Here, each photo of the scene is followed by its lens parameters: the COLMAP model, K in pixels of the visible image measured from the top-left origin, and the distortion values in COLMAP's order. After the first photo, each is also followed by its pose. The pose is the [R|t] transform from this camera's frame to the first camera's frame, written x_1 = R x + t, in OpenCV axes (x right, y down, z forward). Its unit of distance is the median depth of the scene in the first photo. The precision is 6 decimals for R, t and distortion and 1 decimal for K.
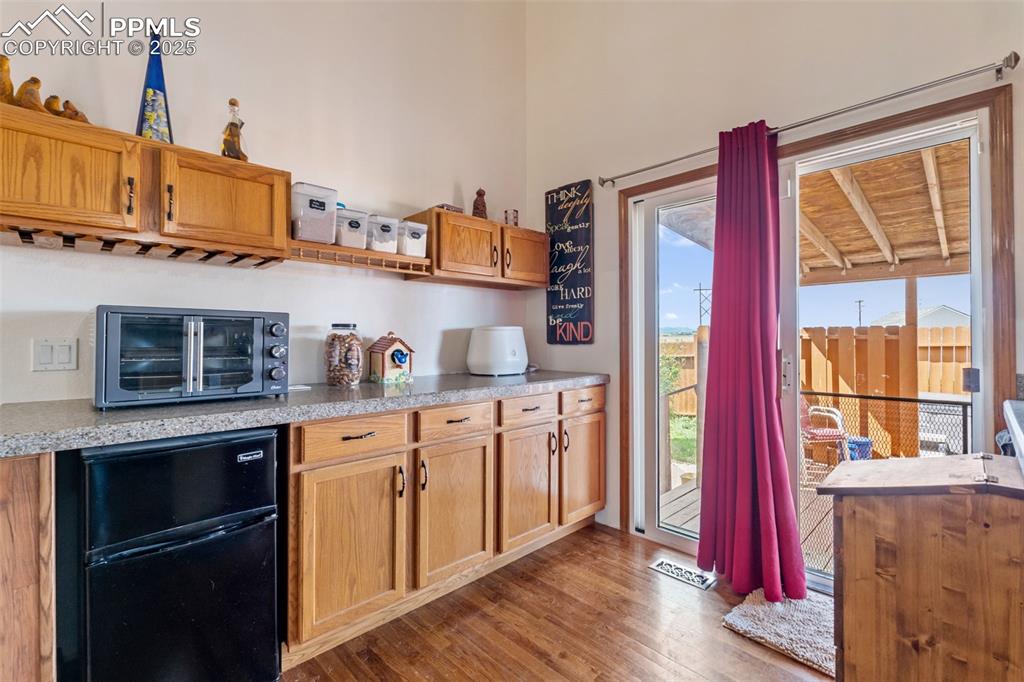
lens RADIAL K [[455.0, 0, 508.7], [0, 455.0, 336.4], [0, 0, 1]] dist [-0.000999, -0.000133]
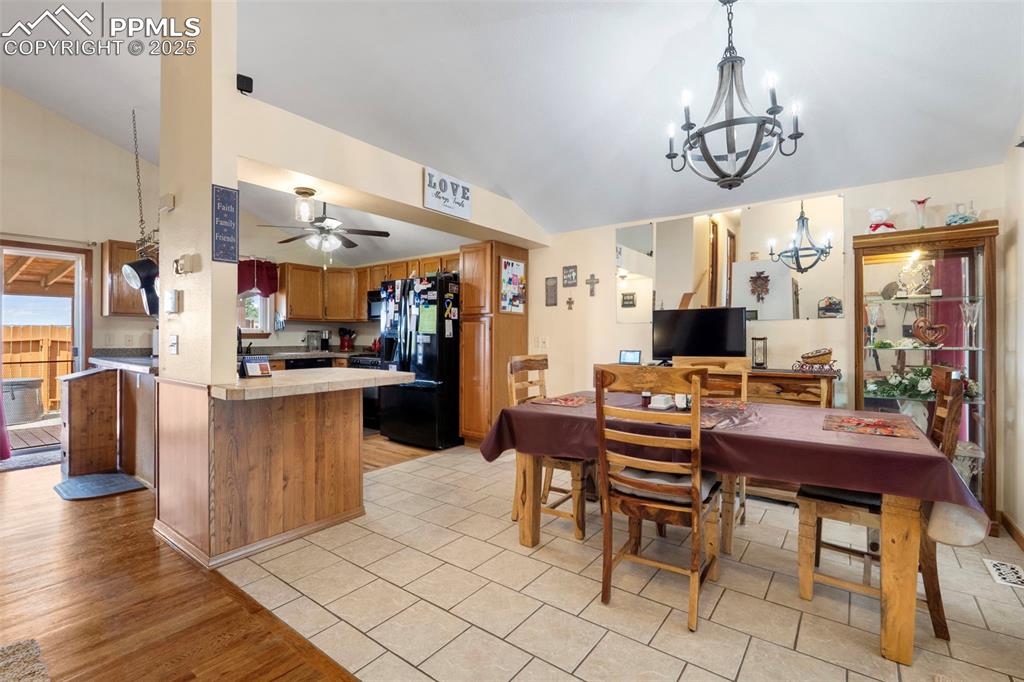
lens RADIAL K [[455.0, 0, 508.7], [0, 455.0, 336.4], [0, 0, 1]] dist [-0.000999, -0.000133]
pose [[-0.143764, 0.002031, 0.989610, -1.434419], [-0.006121, 0.999977, -0.002941, -0.002097], [-0.989593, -0.006481, -0.143748, -0.819166]]
